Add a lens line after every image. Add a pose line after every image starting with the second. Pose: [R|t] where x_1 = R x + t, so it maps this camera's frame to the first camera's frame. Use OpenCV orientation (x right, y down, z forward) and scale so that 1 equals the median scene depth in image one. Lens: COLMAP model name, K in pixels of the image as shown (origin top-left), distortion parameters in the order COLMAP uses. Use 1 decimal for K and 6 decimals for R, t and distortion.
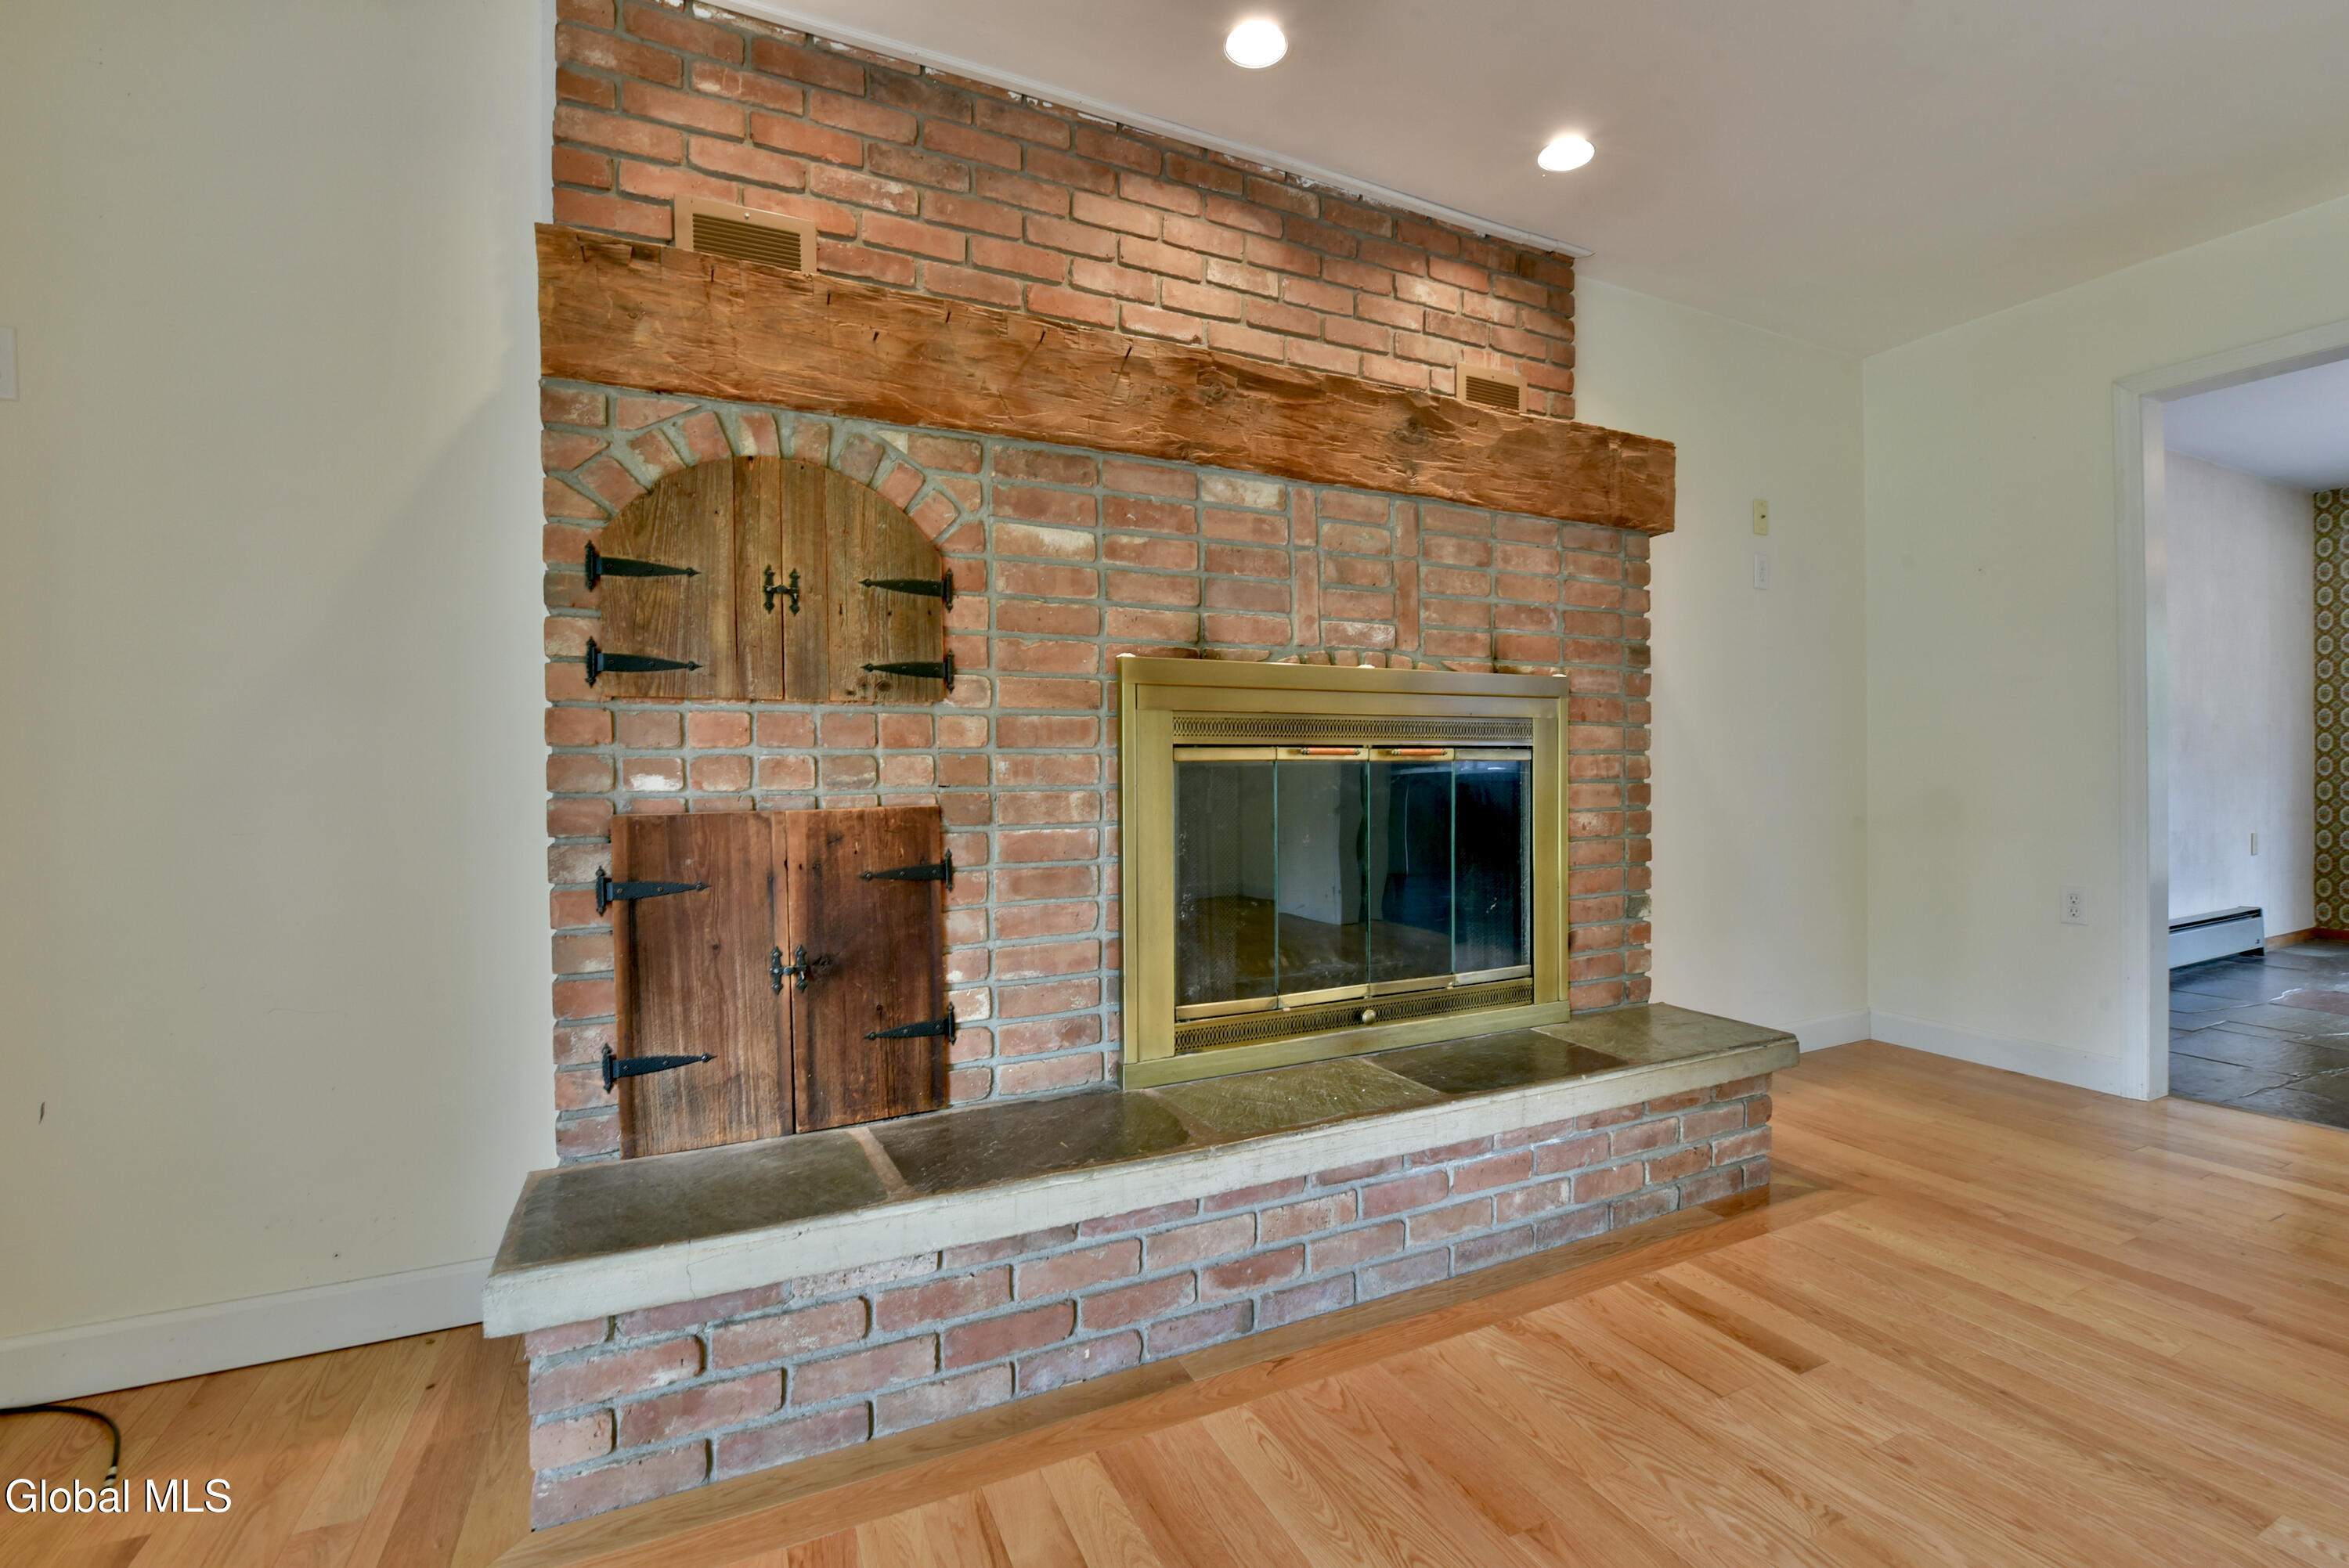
lens RADIAL K [[1002.3, 0, 1174.5], [0, 1002.3, 784.0], [0, 0, 1]] dist [-0.010954, -0.000127]
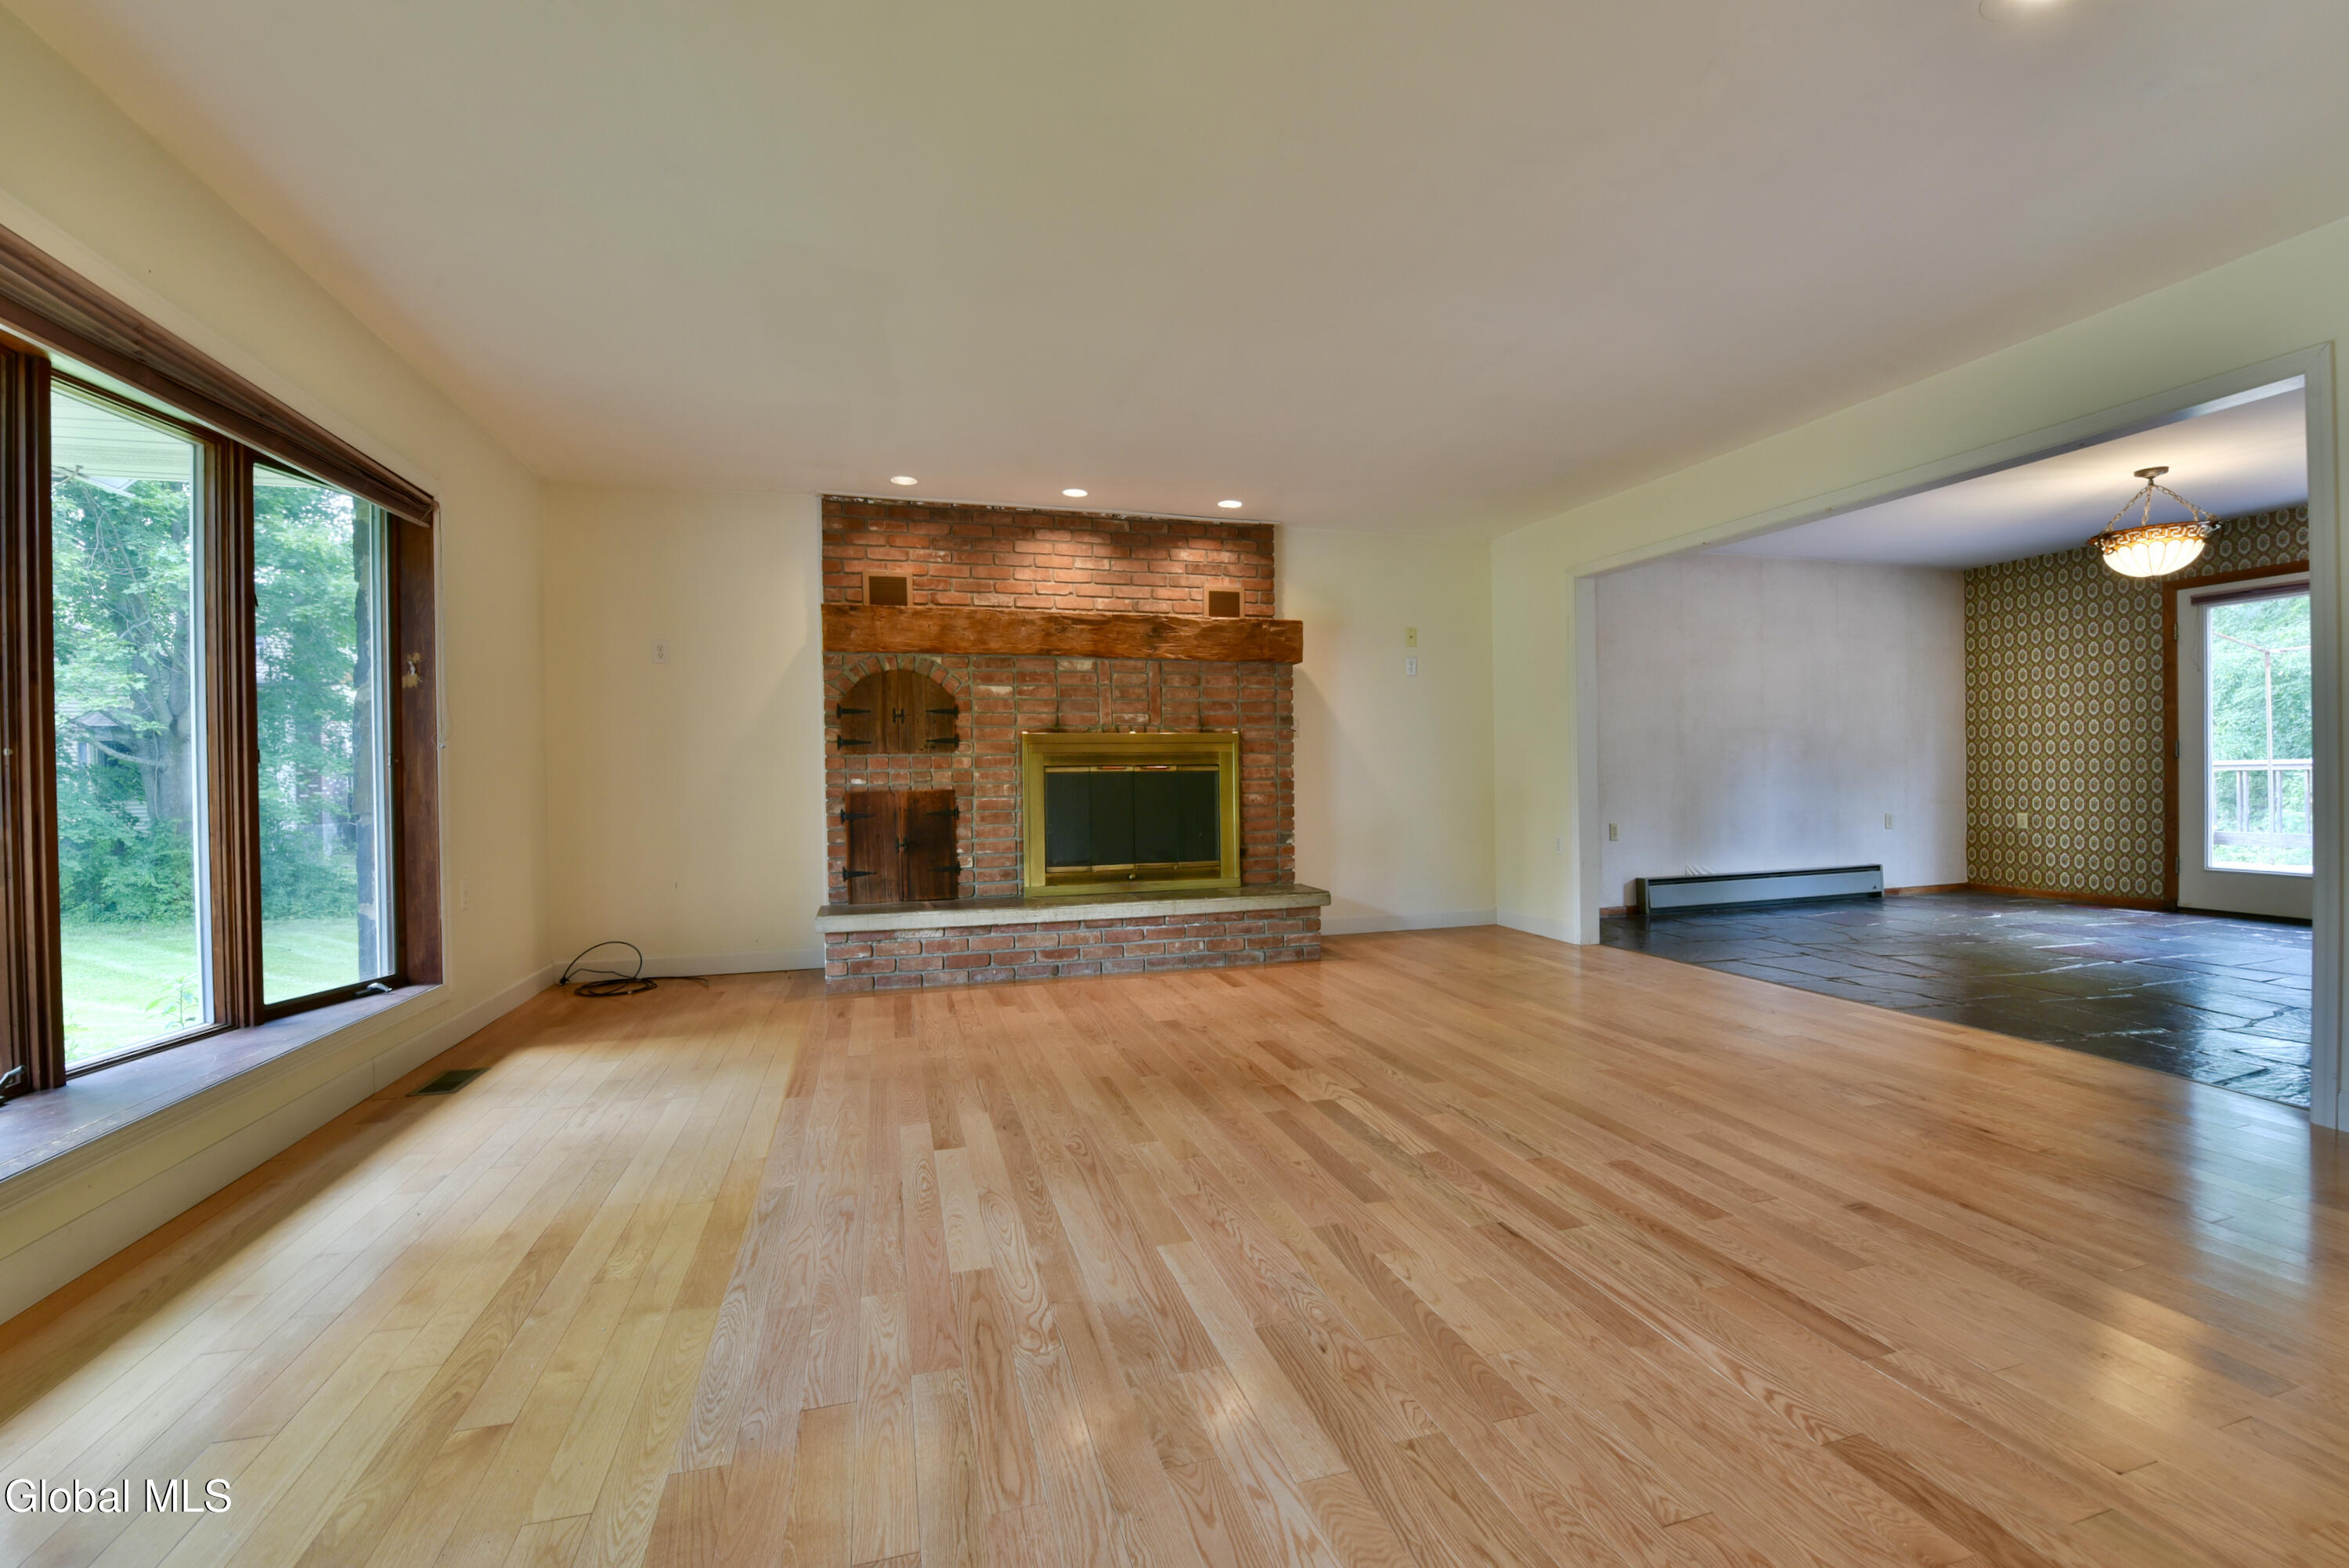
lens RADIAL K [[991.2, 0, 1174.5], [0, 991.2, 784.0], [0, 0, 1]] dist [-0.011942, -0.000030]
pose [[0.987951, -0.001888, -0.154755, 0.737940], [0.002266, 0.999995, 0.002269, 0.002013], [0.154750, -0.002592, 0.987950, -1.502474]]
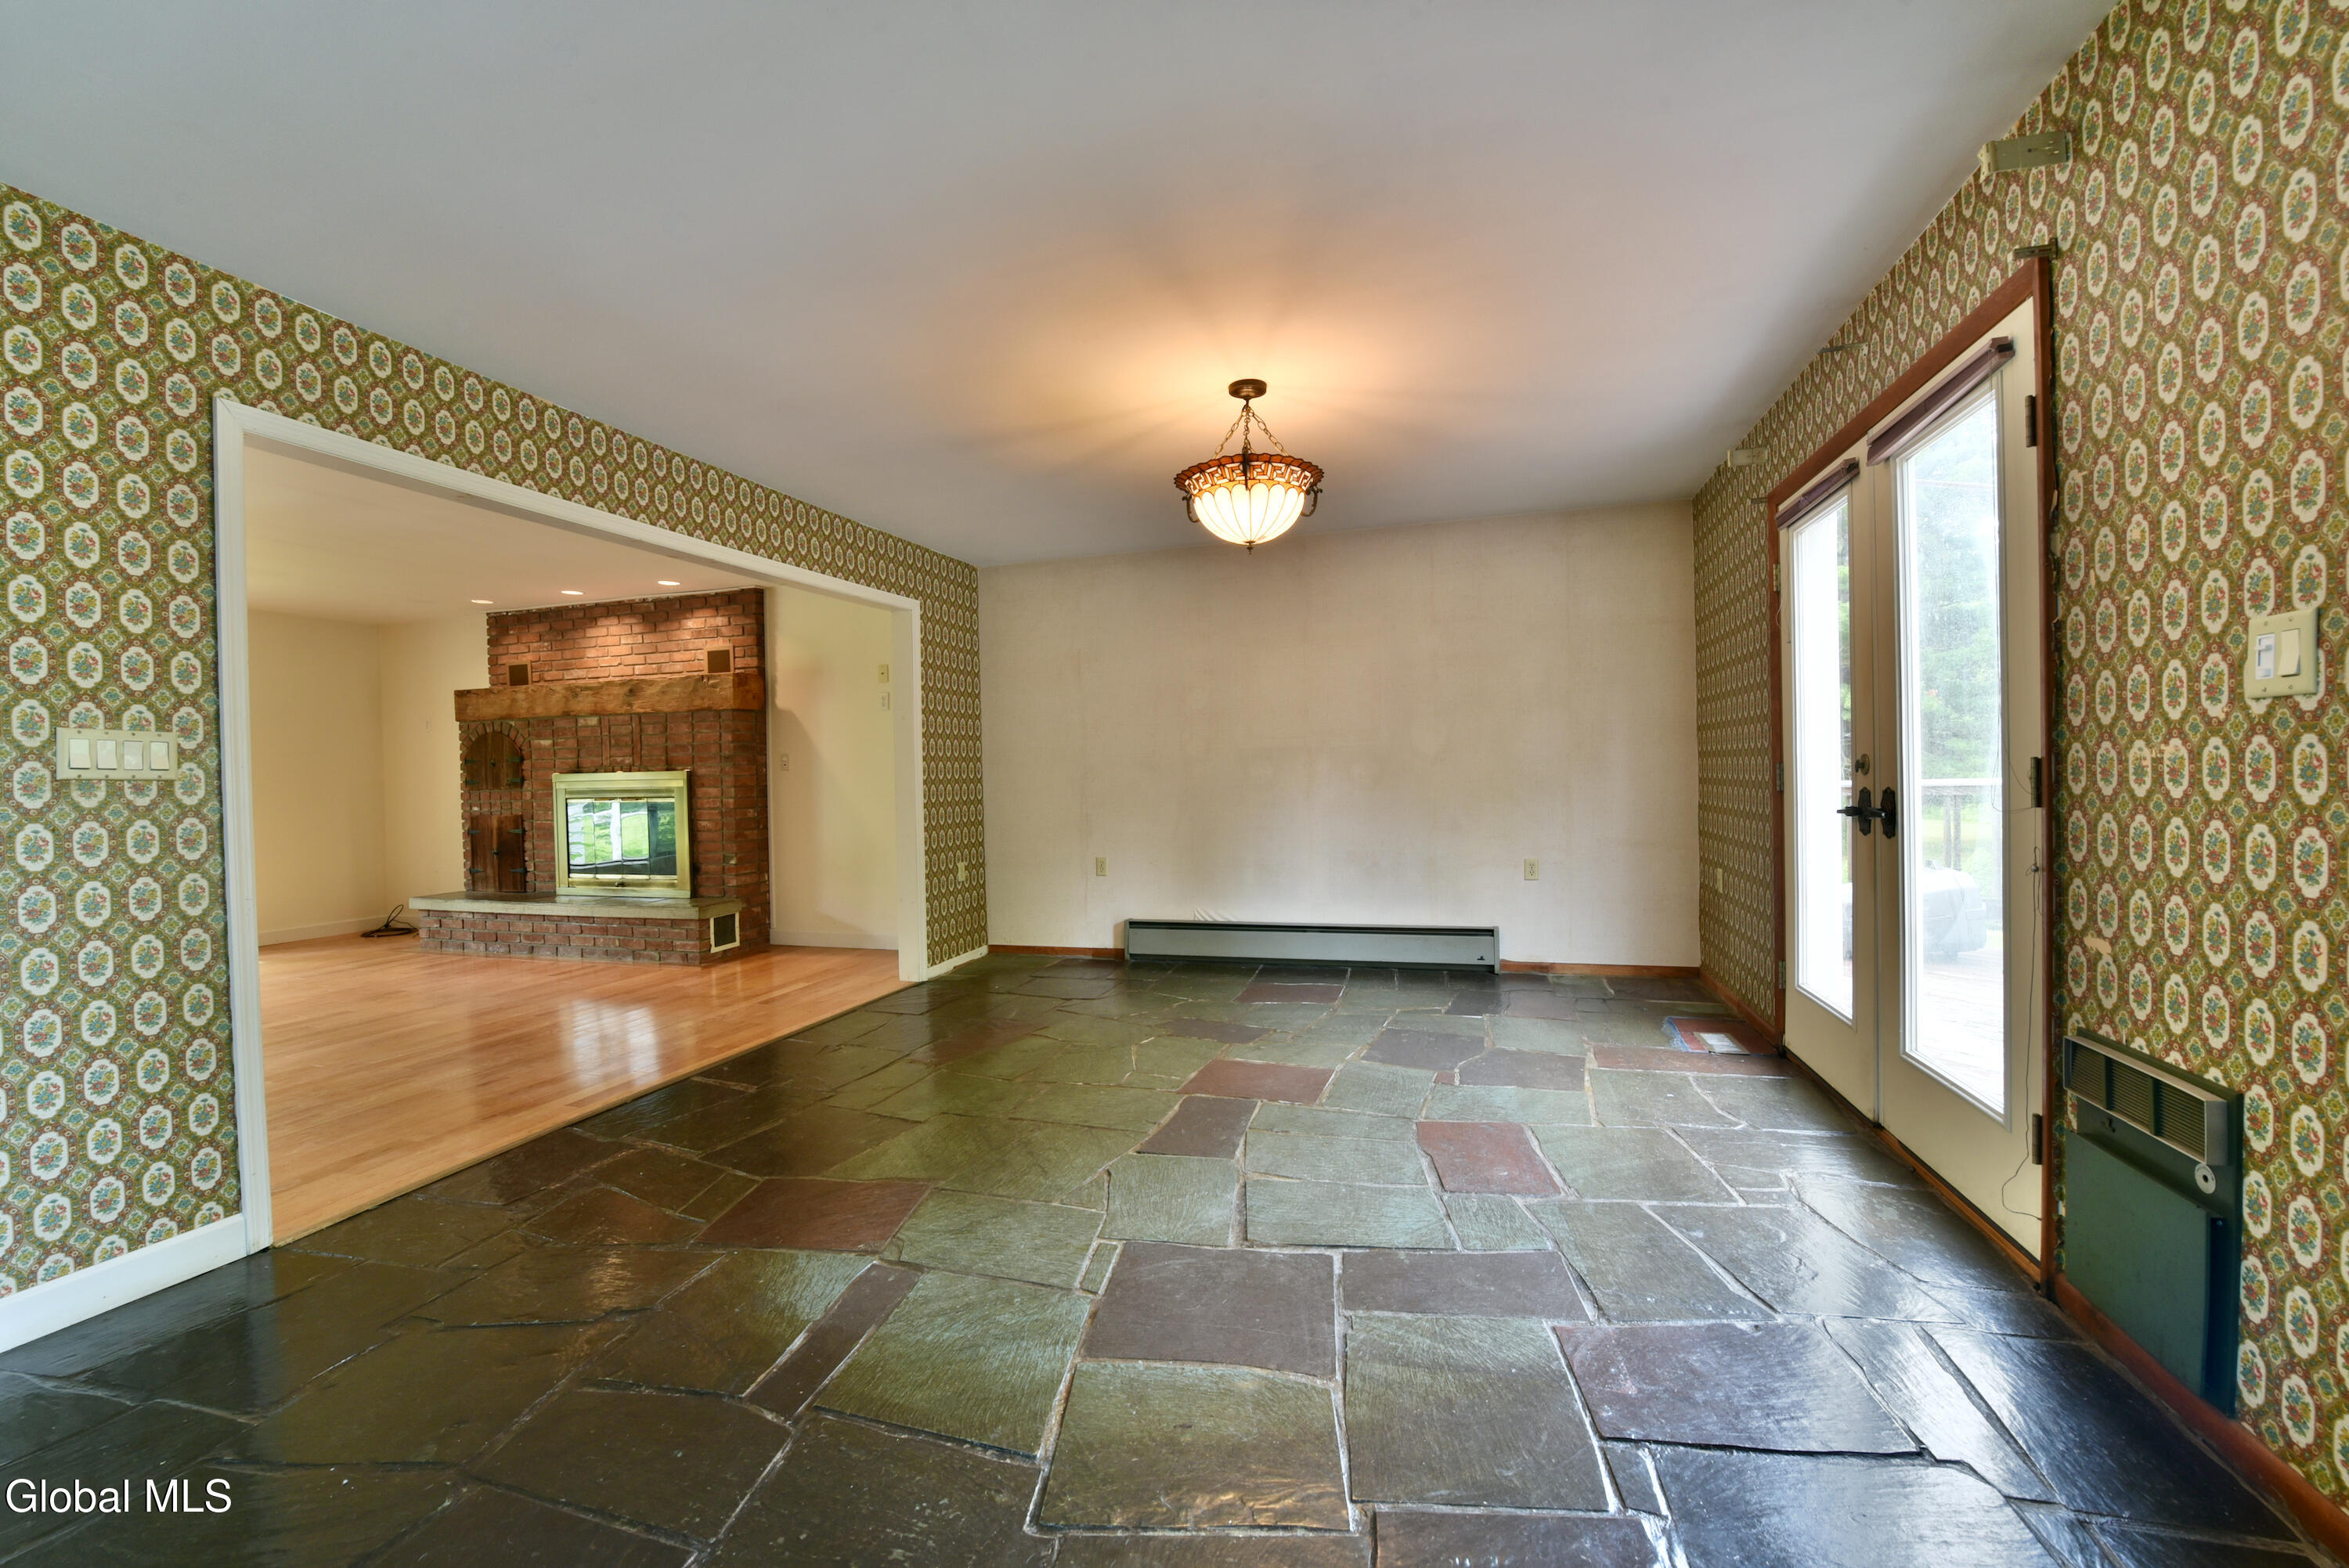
lens RADIAL K [[939.0, 0, 1174.5], [0, 939.0, 784.0], [0, 0, 1]] dist [-0.013802, -0.004834]
pose [[0.738655, 0.002240, -0.674080, 3.797995], [0.007083, 0.999913, 0.011084, -0.110819], [0.674047, -0.012962, 0.738575, 0.027384]]
